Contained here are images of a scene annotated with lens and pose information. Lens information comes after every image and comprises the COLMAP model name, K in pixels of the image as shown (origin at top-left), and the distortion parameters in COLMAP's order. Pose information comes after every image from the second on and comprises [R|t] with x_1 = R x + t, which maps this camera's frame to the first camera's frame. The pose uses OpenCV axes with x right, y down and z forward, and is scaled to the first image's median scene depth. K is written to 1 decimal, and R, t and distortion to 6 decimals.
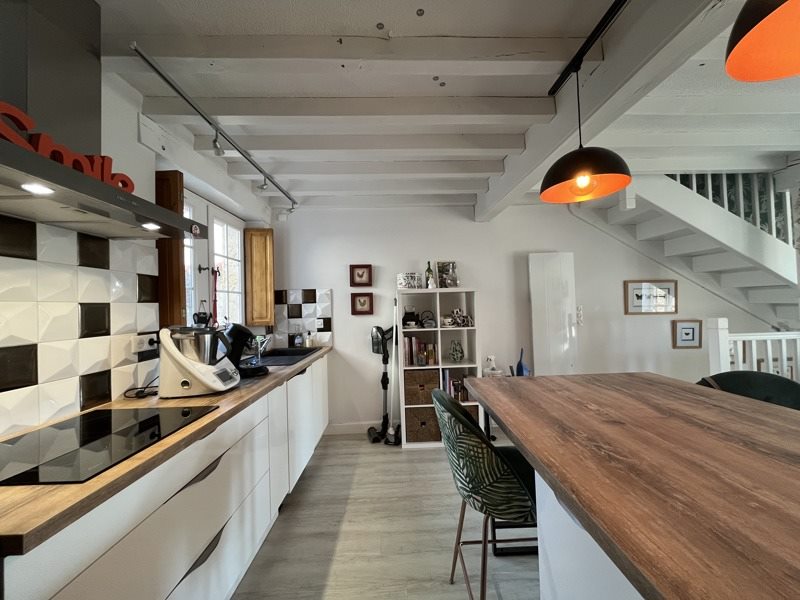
lens RADIAL K [[322.8, 0, 398.1], [0, 322.8, 300.0], [0, 0, 1]] dist [-0.000381, -0.000253]
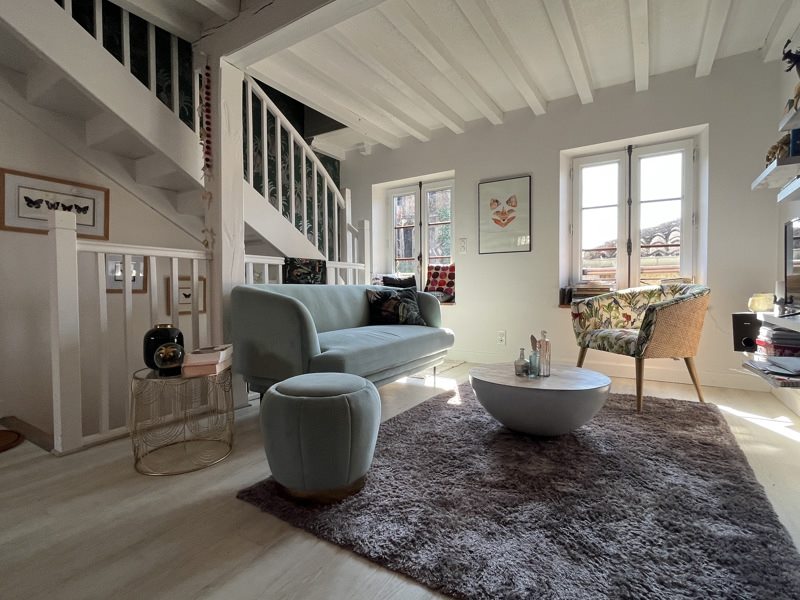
lens RADIAL K [[395.6, 0, 401.3], [0, 395.6, 295.5], [0, 0, 1]] dist [0.000620, 0.000330]
pose [[0.559130, 0.011655, 0.828998, 0.598839], [-0.027345, 0.999616, 0.004390, 0.153020], [-0.828629, -0.025124, 0.559234, 0.056142]]
